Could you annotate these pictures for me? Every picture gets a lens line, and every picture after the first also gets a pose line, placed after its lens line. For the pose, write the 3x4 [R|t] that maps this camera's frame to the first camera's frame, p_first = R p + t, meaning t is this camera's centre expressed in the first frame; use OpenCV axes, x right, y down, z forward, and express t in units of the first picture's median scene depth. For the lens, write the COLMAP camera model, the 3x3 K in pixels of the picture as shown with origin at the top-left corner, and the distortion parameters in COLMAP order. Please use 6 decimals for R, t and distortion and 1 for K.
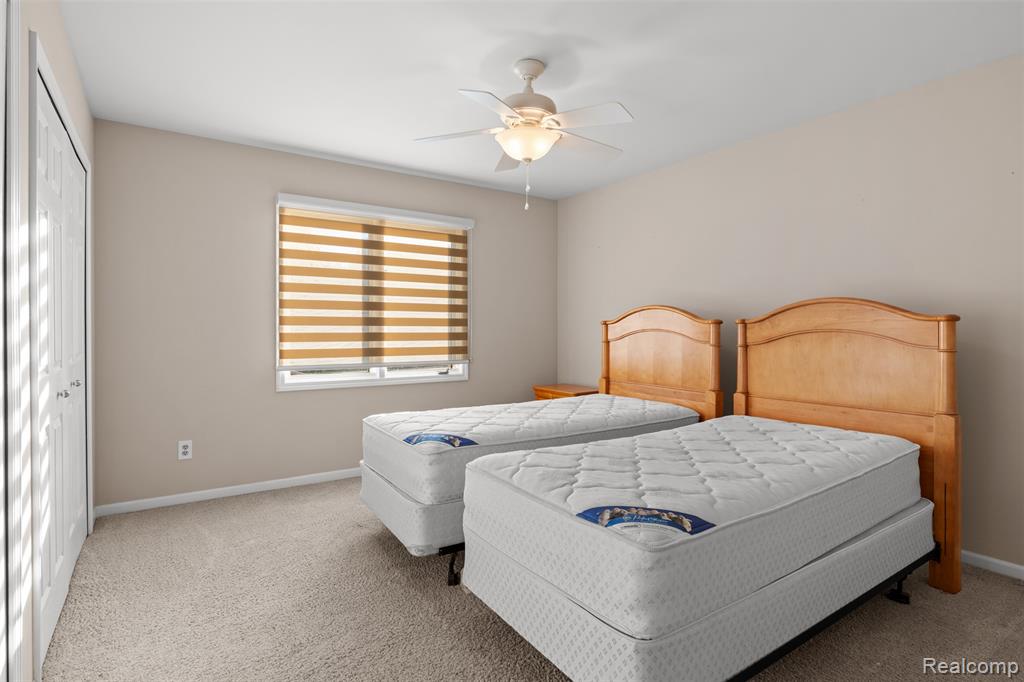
lens RADIAL K [[529.1, 0, 515.0], [0, 529.1, 332.6], [0, 0, 1]] dist [-0.000161, -0.000117]
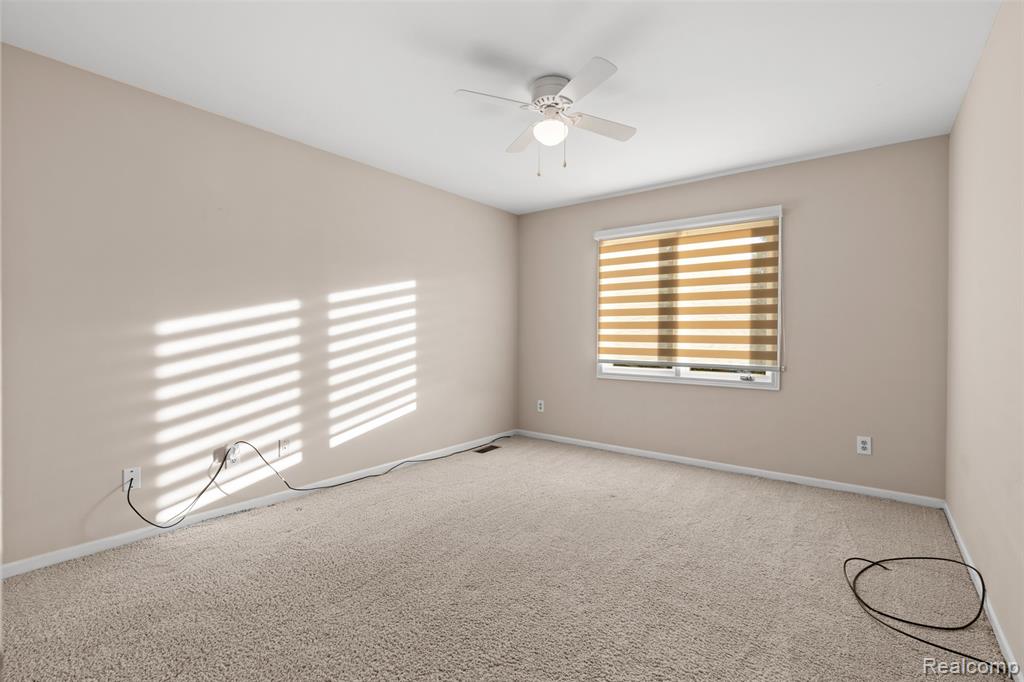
lens RADIAL K [[464.8, 0, 513.3], [0, 464.8, 345.9], [0, 0, 1]] dist [-0.000334, 0.001090]
pose [[0.305798, 0.029076, -0.951652, 0.521886], [-0.008204, 0.999577, 0.027904, -0.001635], [0.952061, -0.000725, 0.305907, 0.357921]]
